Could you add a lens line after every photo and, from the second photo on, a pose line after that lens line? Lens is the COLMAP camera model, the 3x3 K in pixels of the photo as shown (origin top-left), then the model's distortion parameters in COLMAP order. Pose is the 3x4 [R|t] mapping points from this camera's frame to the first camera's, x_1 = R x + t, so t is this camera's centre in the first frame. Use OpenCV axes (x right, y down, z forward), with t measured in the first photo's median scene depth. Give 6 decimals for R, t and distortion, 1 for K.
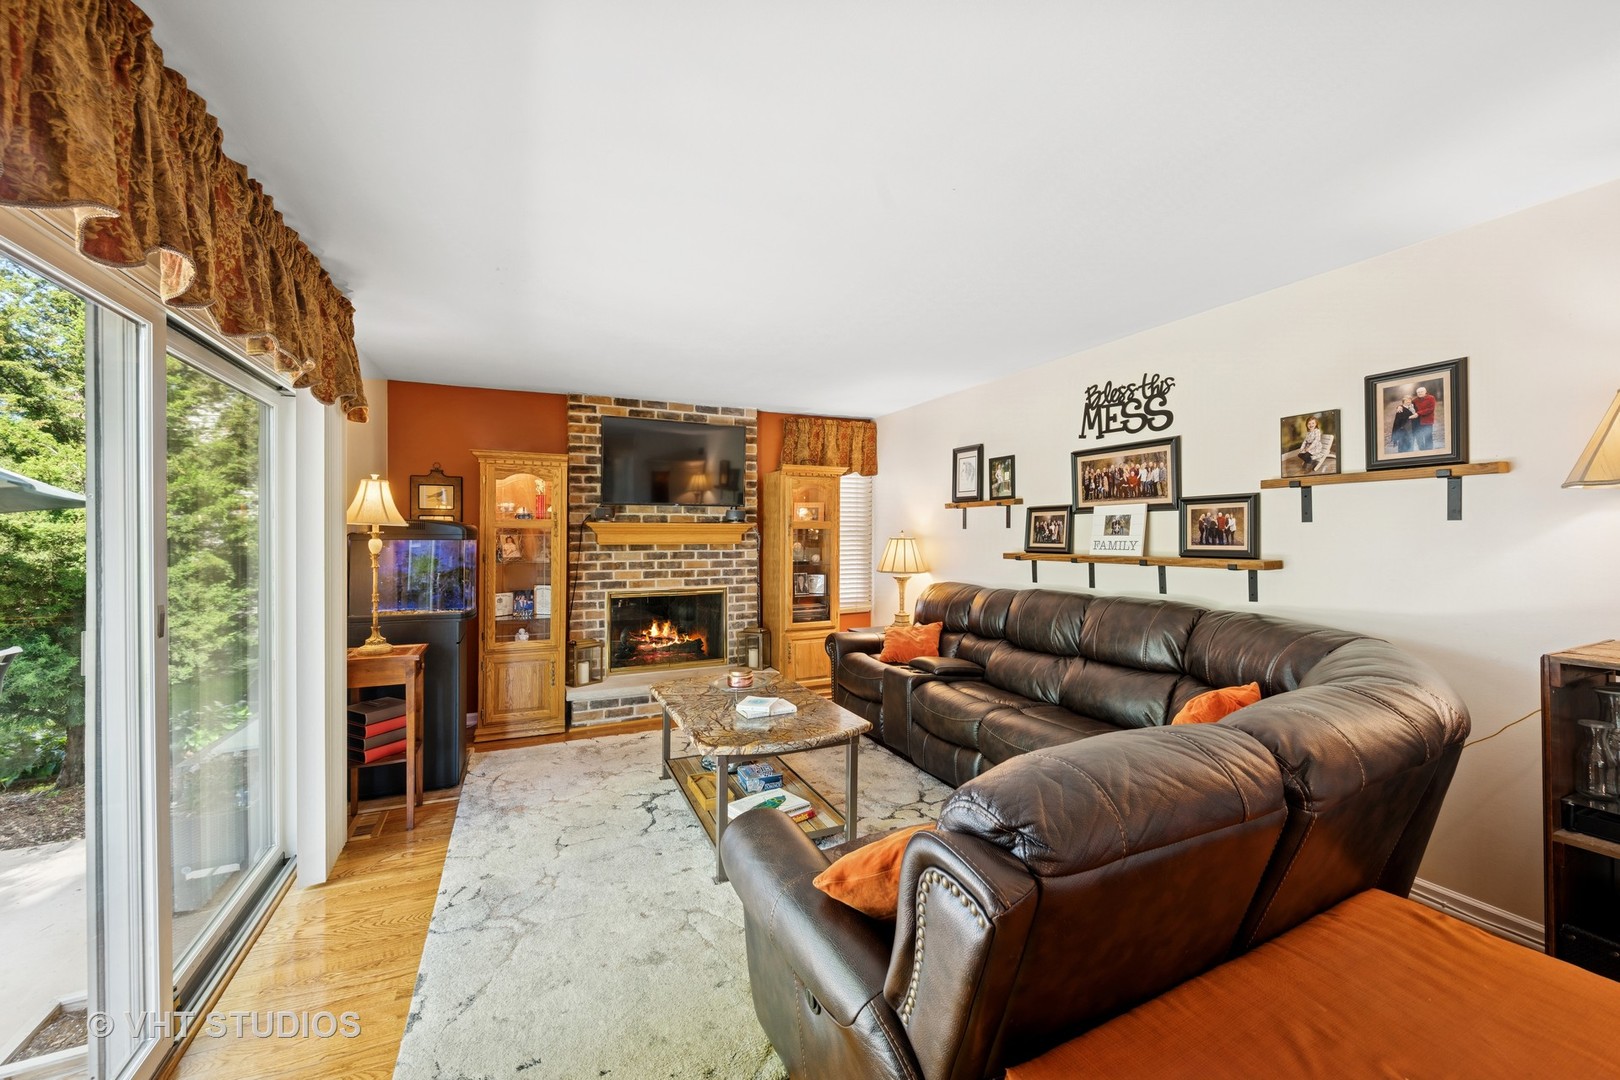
lens RADIAL K [[642.5, 0, 816.0], [0, 642.5, 533.2], [0, 0, 1]] dist [-0.001924, 0.000250]
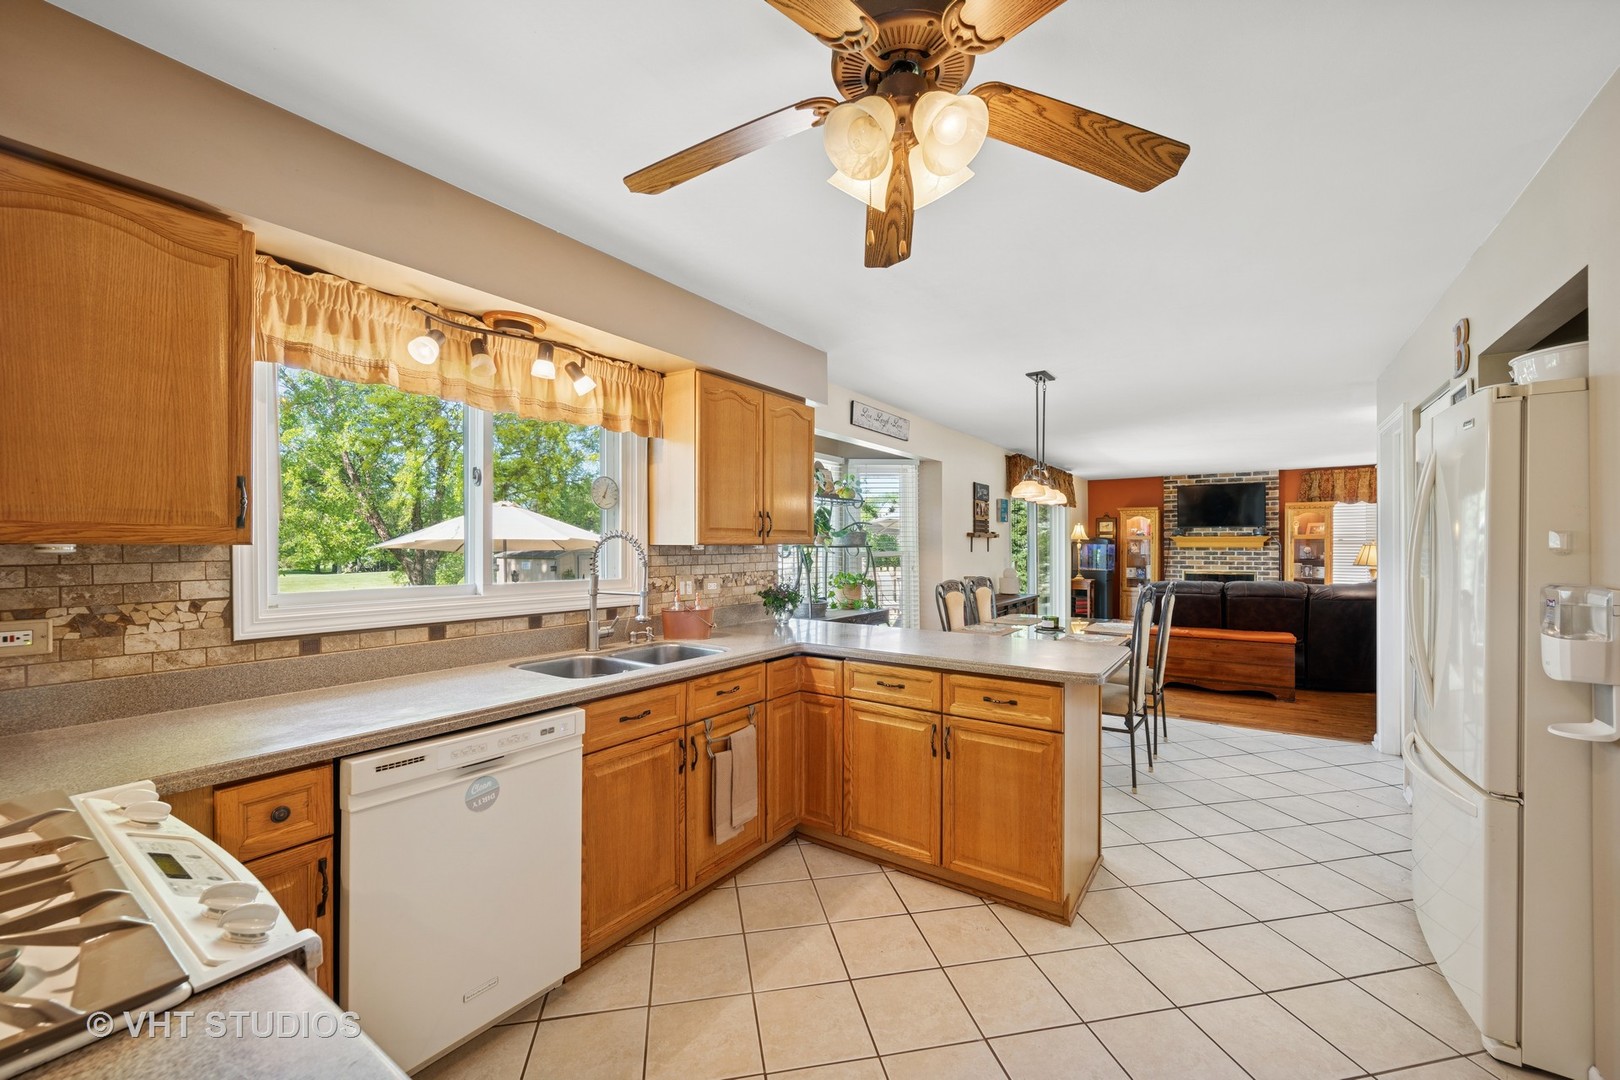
lens RADIAL K [[642.5, 0, 817.8], [0, 642.5, 541.7], [0, 0, 1]] dist [-0.001924, 0.000250]
pose [[0.510984, -0.000868, -0.859590, 0.863386], [0.003037, 0.999995, 0.000796, -0.005044], [0.859585, -0.003018, 0.510984, -1.081257]]
